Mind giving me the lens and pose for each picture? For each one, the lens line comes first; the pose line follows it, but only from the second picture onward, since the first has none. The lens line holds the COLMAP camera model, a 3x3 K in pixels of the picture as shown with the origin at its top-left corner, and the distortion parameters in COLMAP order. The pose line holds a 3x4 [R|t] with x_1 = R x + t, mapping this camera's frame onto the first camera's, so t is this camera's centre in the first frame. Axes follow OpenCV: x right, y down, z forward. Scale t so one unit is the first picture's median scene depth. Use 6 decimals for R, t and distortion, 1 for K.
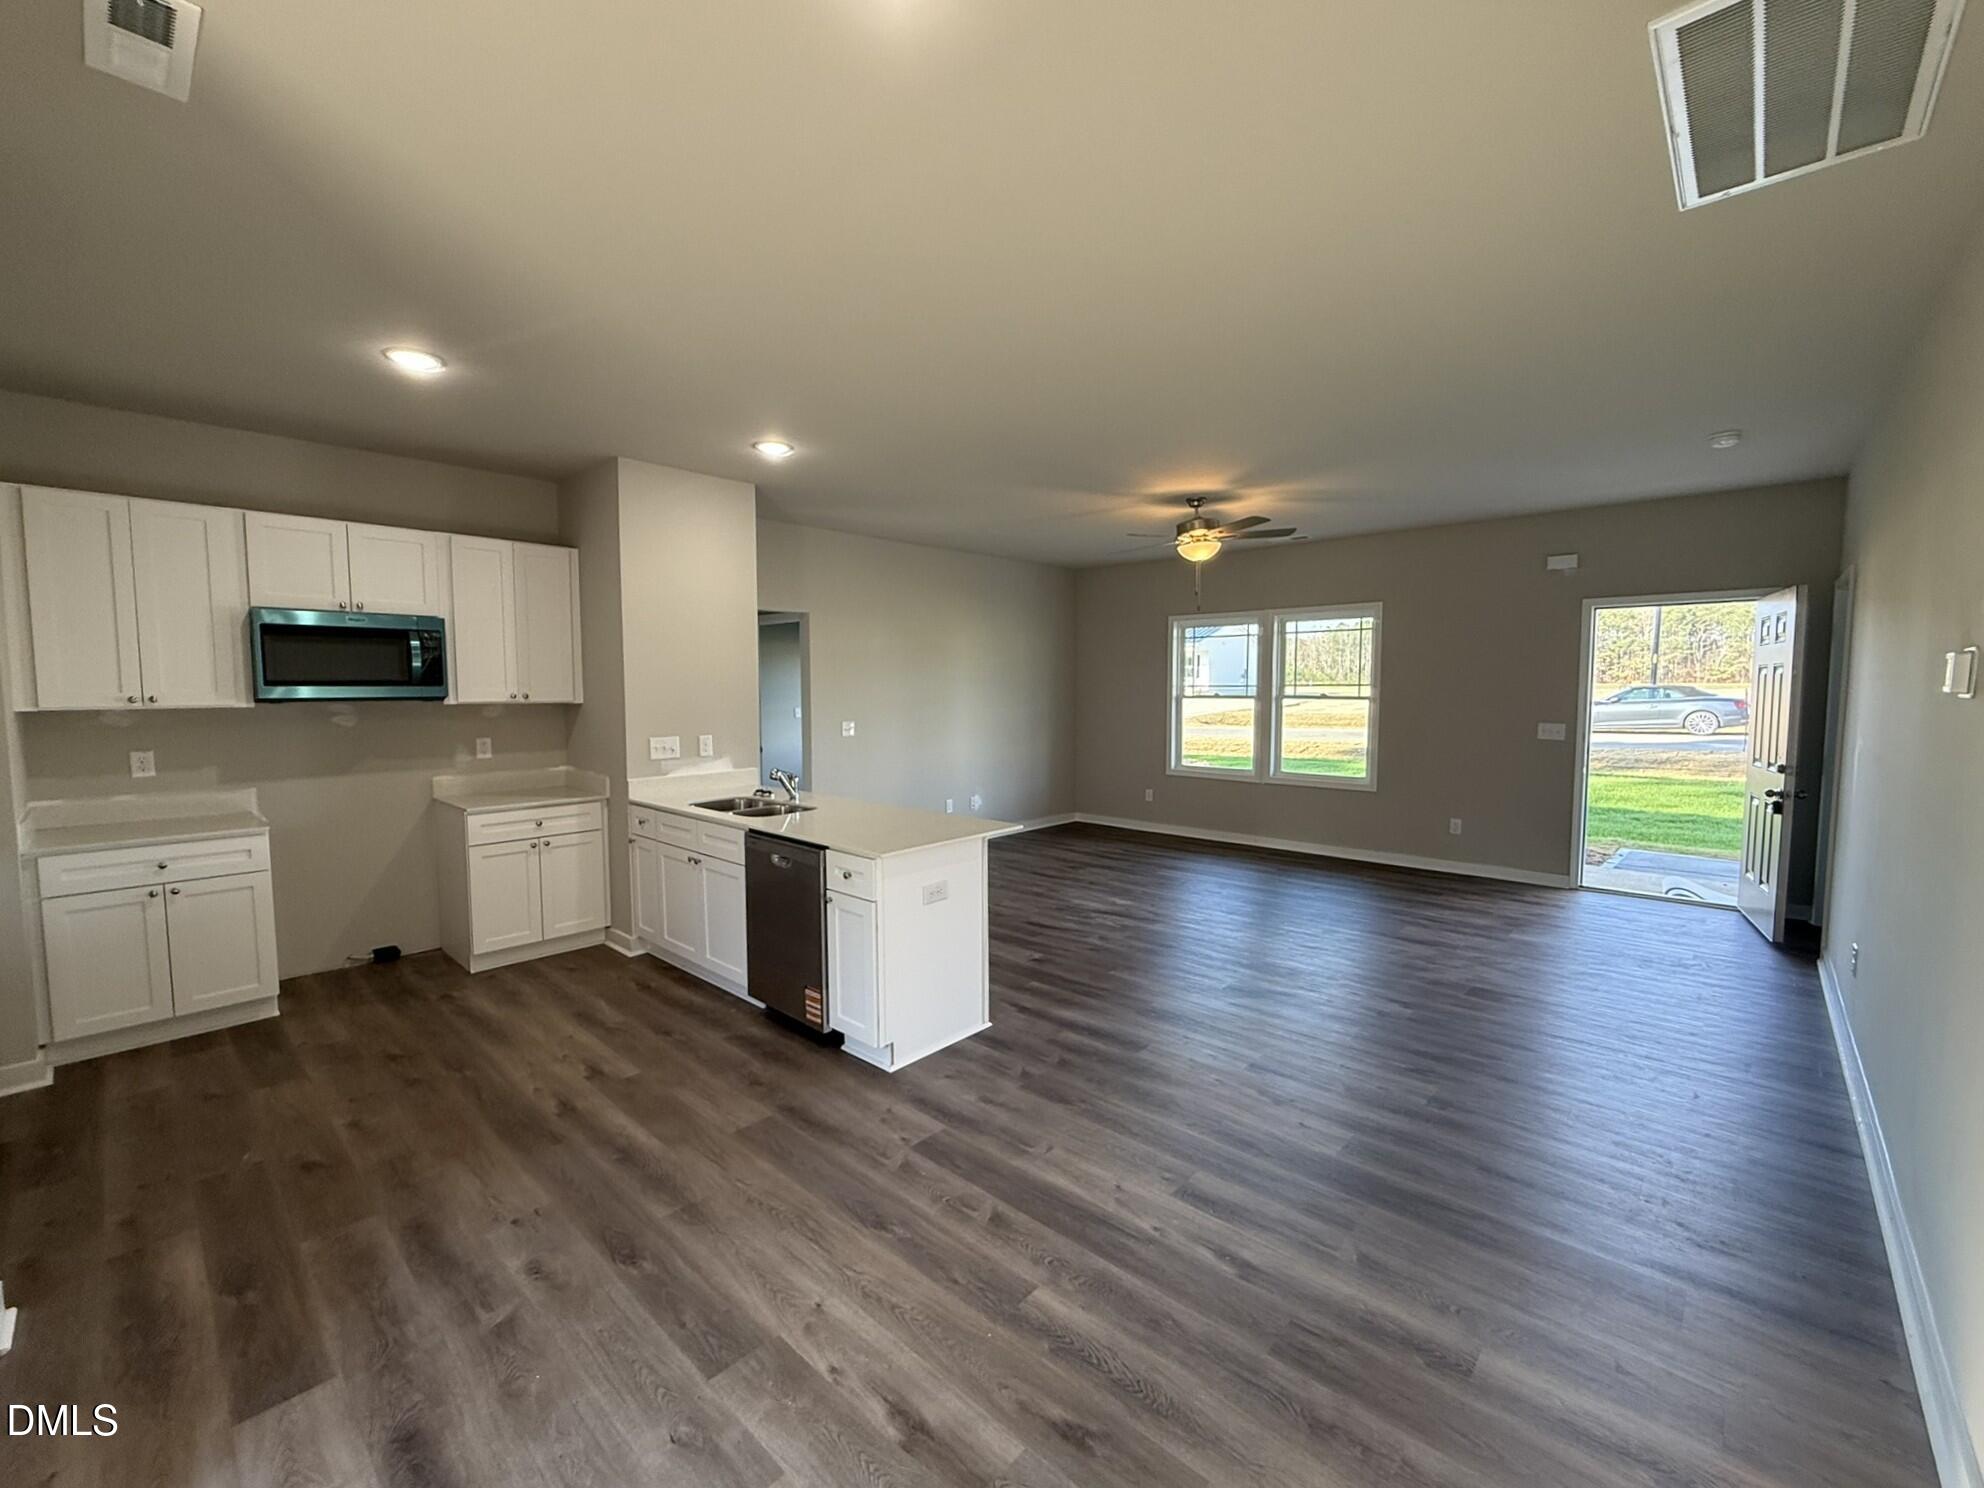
lens RADIAL K [[818.7, 0, 984.3], [0, 818.7, 743.6], [0, 0, 1]] dist [0.003033, 0.000191]
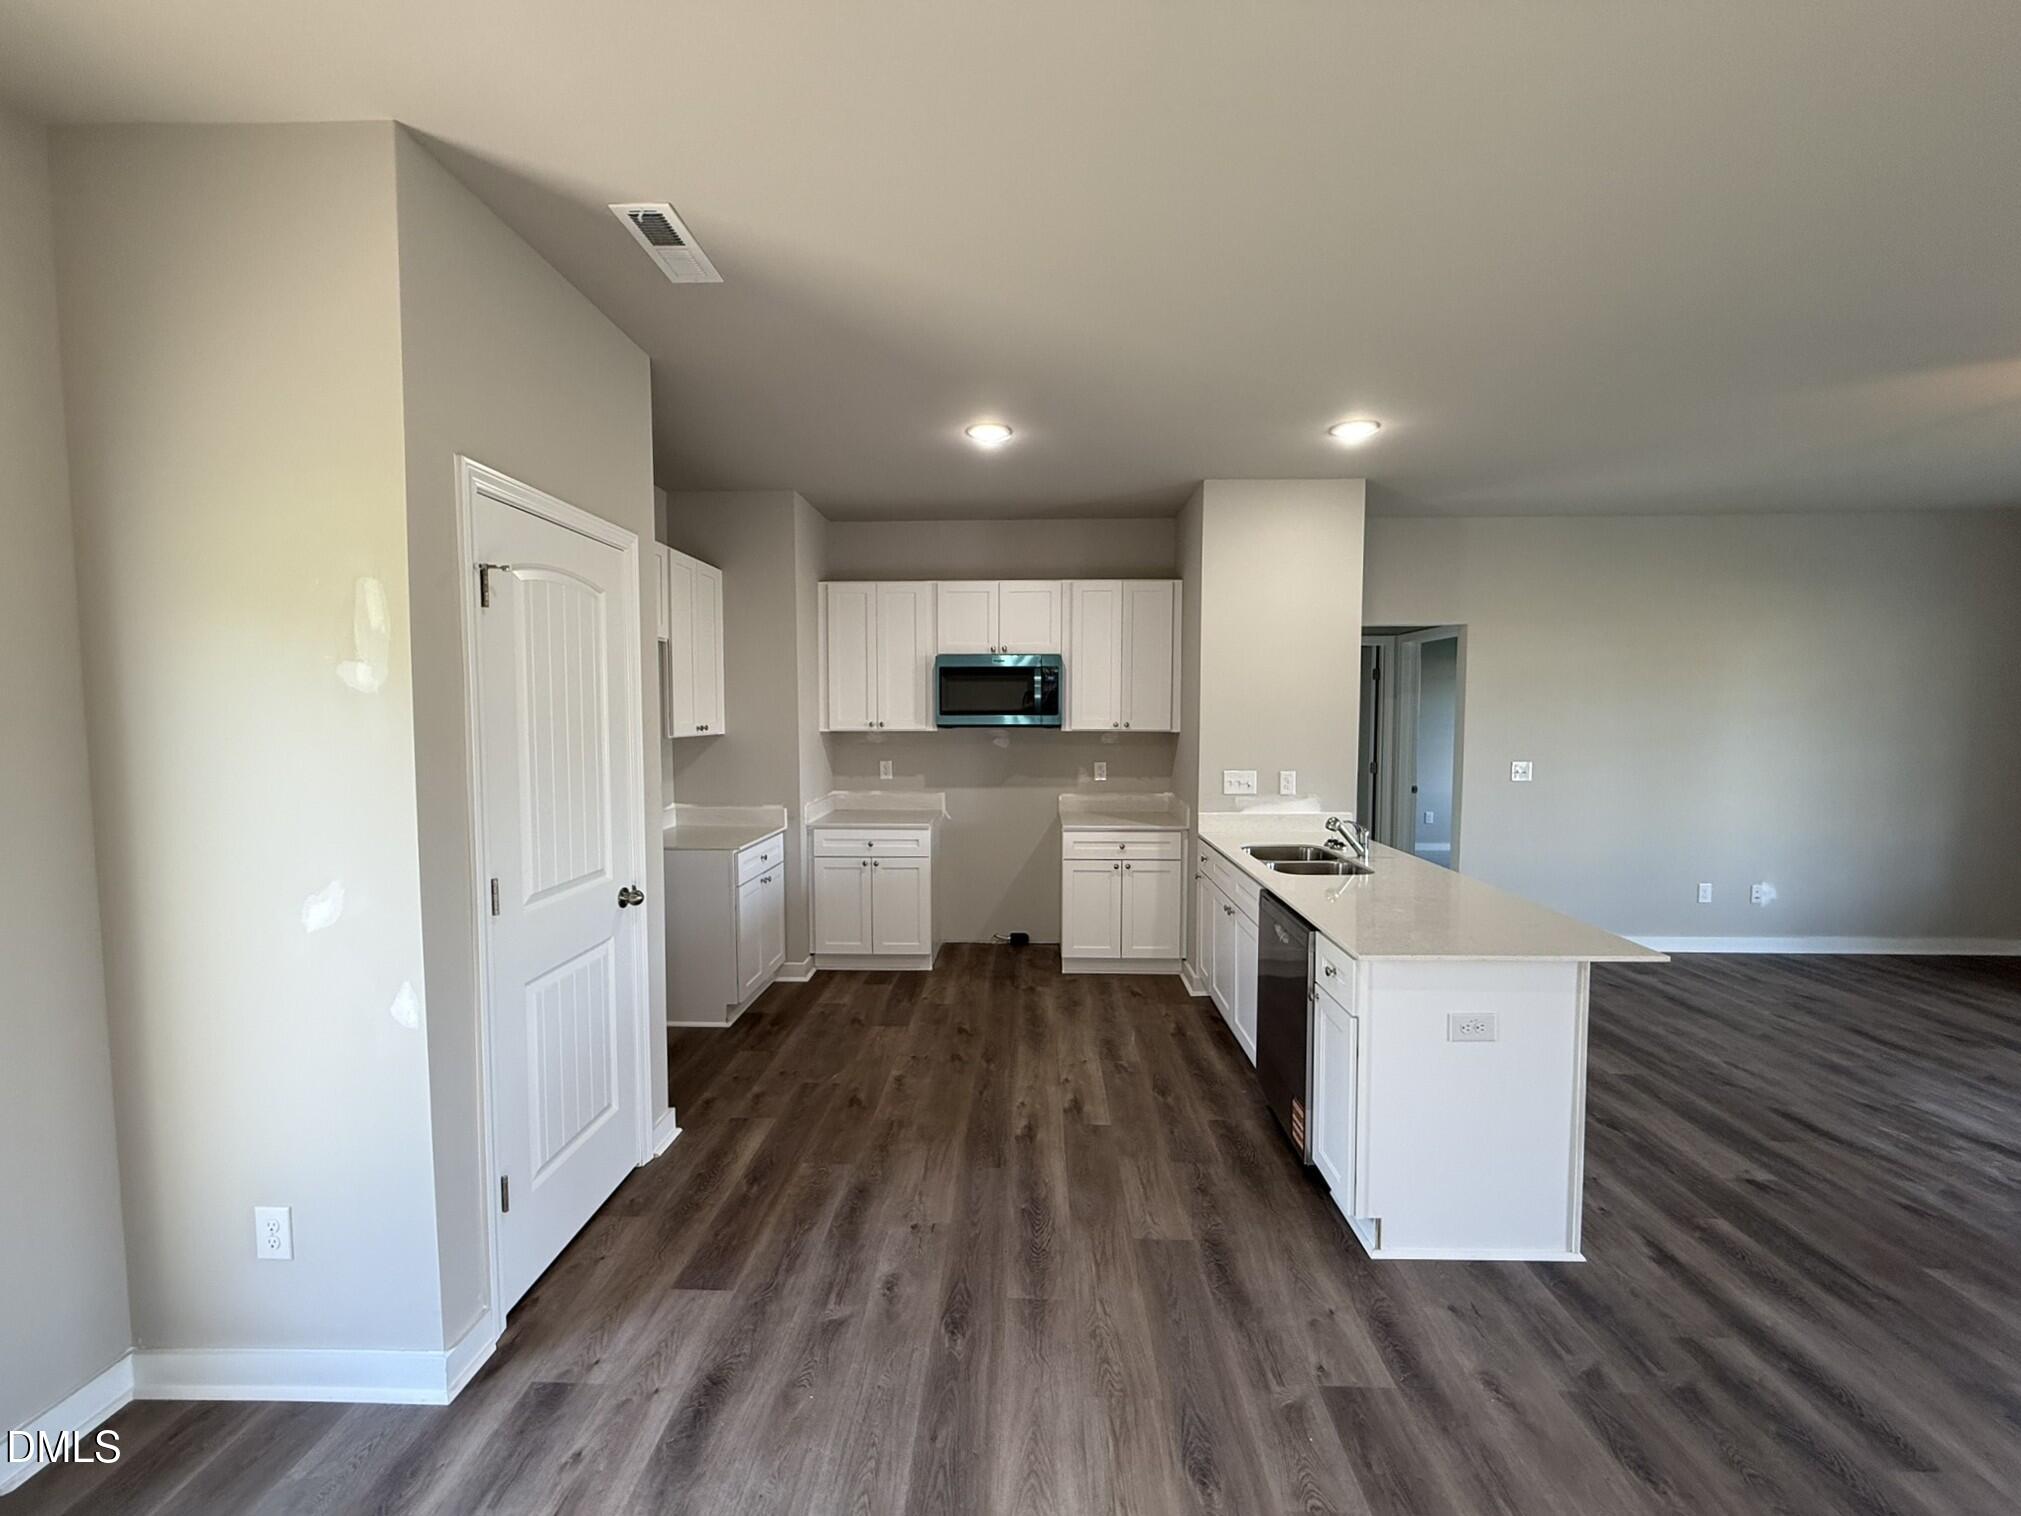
lens RADIAL K [[816.8, 0, 1002.4], [0, 816.8, 758.1], [0, 0, 1]] dist [-0.000585, 0.000041]
pose [[0.655633, 0.045787, -0.753691, 0.137469], [-0.054740, 0.998416, 0.013036, -0.020544], [0.753093, 0.032711, 0.657100, 0.192786]]
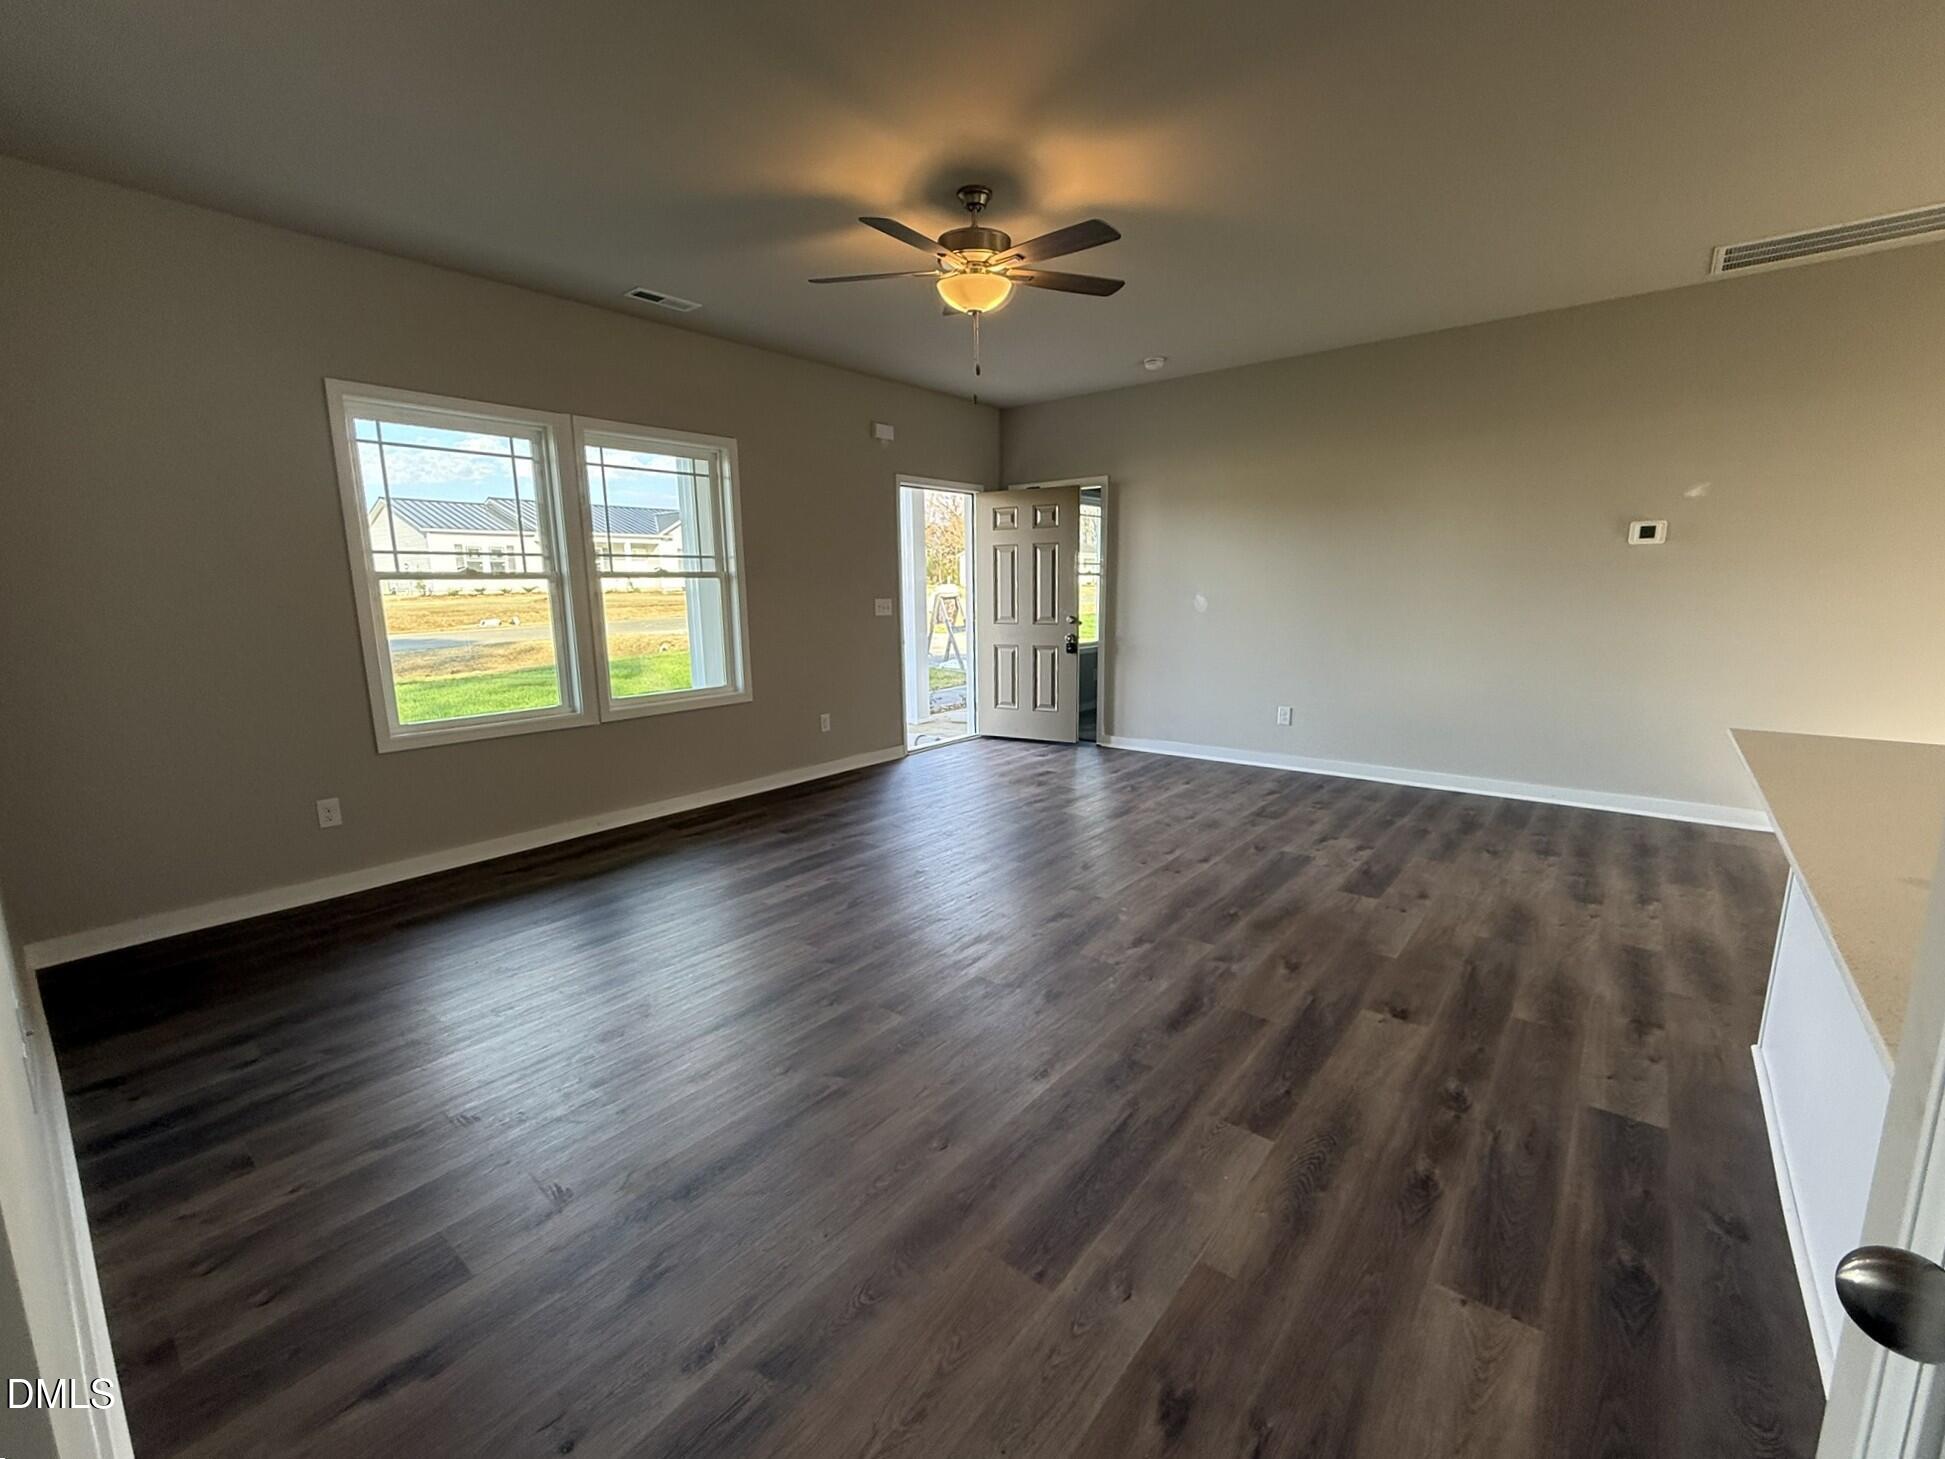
lens RADIAL K [[817.5, 0, 963.8], [0, 817.5, 730.9], [0, 0, 1]] dist [-0.002538, -0.000181]
pose [[-0.062795, -0.171312, 0.983214, -0.425961], [0.085850, 0.980579, 0.176336, -0.046335], [-0.994327, 0.095482, -0.046868, 1.300042]]
